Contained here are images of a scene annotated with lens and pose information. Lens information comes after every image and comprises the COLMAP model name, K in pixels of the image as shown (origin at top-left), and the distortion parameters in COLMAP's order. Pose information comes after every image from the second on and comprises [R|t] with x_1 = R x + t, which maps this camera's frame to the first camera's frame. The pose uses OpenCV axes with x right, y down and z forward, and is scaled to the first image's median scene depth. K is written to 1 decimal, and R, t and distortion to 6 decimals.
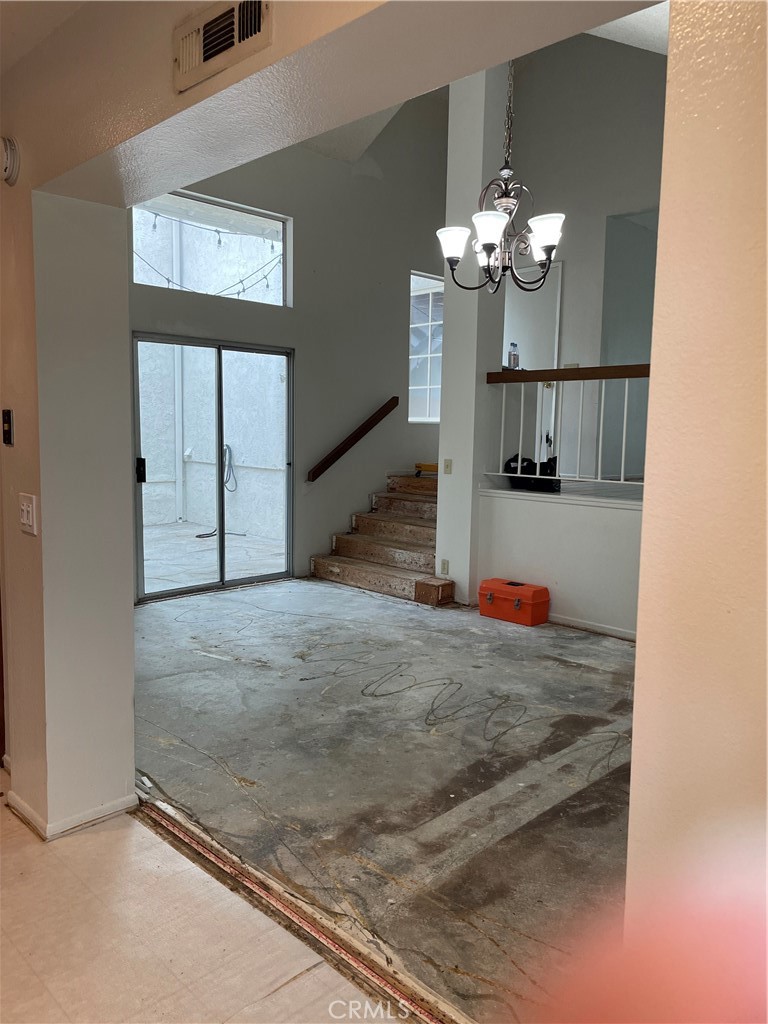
lens RADIAL K [[771.8, 0, 404.2], [0, 771.8, 506.6], [0, 0, 1]] dist [0.043638, -0.064752]
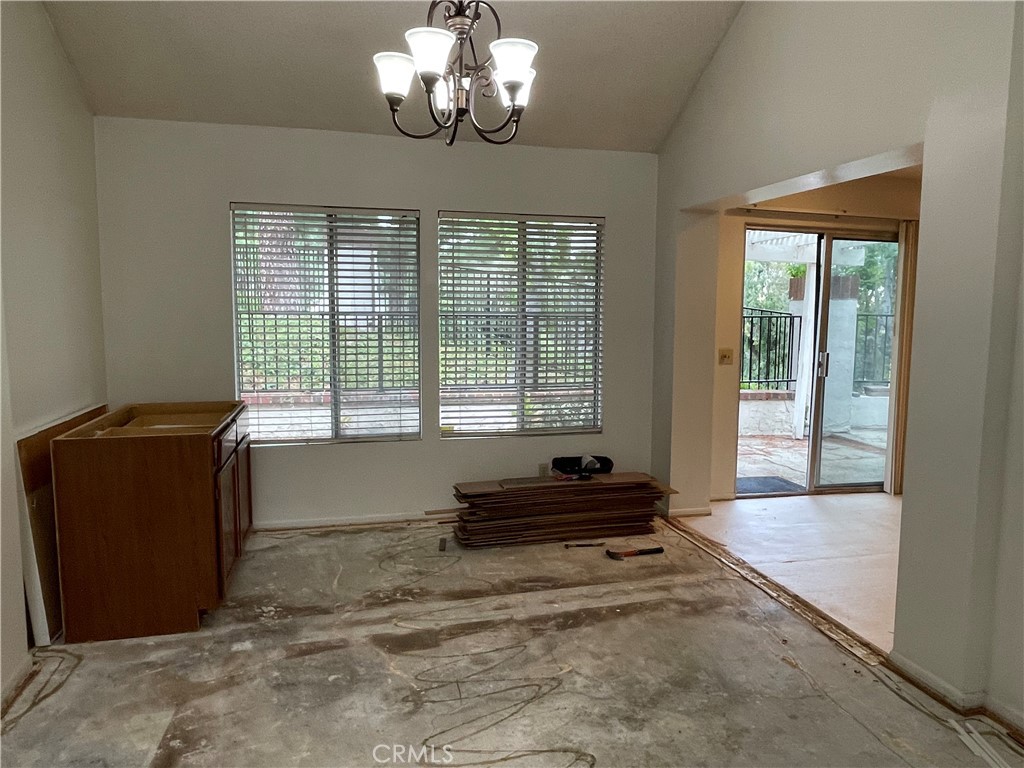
lens RADIAL K [[712.1, 0, 519.9], [0, 712.1, 378.2], [0, 0, 1]] dist [0.004294, -0.007254]
pose [[-0.851287, -0.077649, 0.518923, -0.314559], [0.031625, 0.979598, 0.198462, -0.194167], [-0.523747, 0.185359, -0.831463, 1.667594]]
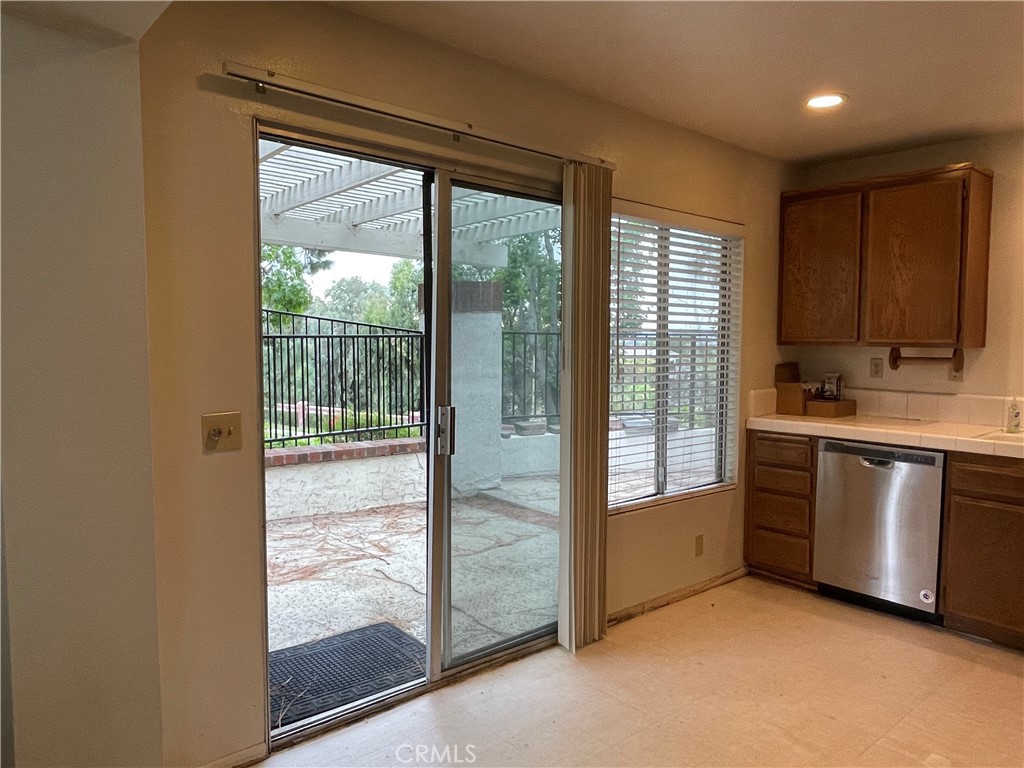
lens RADIAL K [[712.1, 0, 513.7], [0, 712.1, 375.4], [0, 0, 1]] dist [0.004294, -0.007254]
pose [[-0.995133, -0.028680, 0.094275, -0.217236], [-0.012118, 0.985065, 0.171758, -0.090200], [-0.097793, 0.169779, -0.980618, 0.783082]]
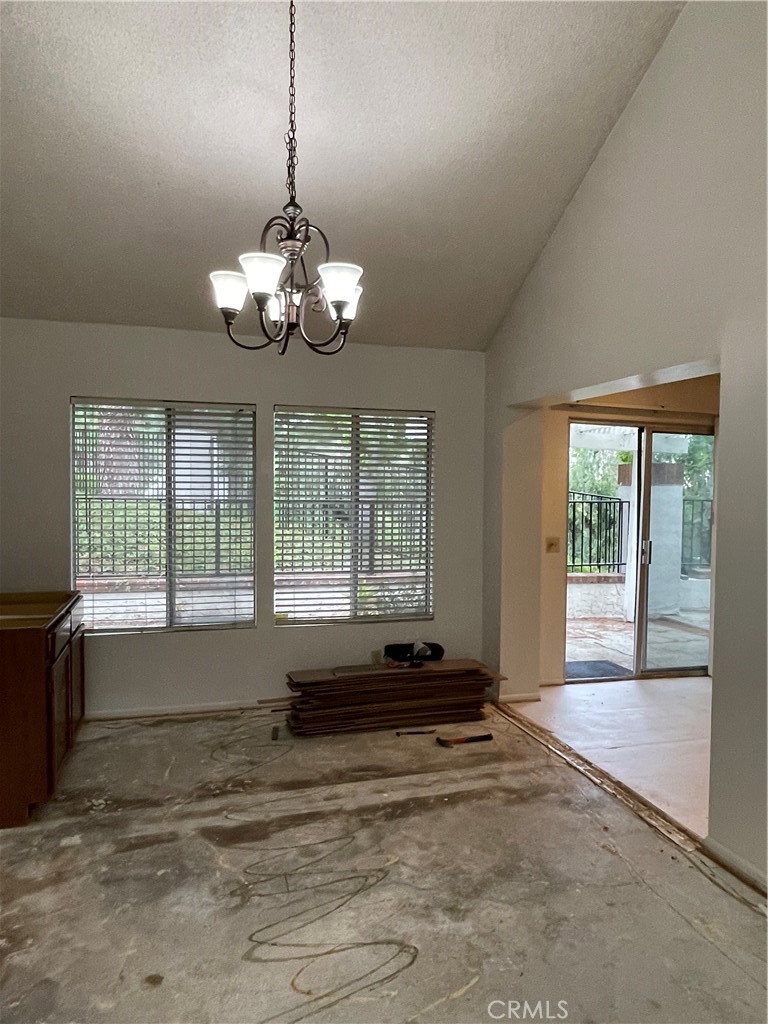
lens RADIAL K [[712.1, 0, 385.0], [0, 712.1, 513.4], [0, 0, 1]] dist [0.004294, -0.007254]
pose [[-0.868809, -0.047354, 0.492877, -0.345279], [0.025690, 0.989765, 0.140378, -0.221666], [-0.494480, 0.134624, -0.858700, 1.687709]]
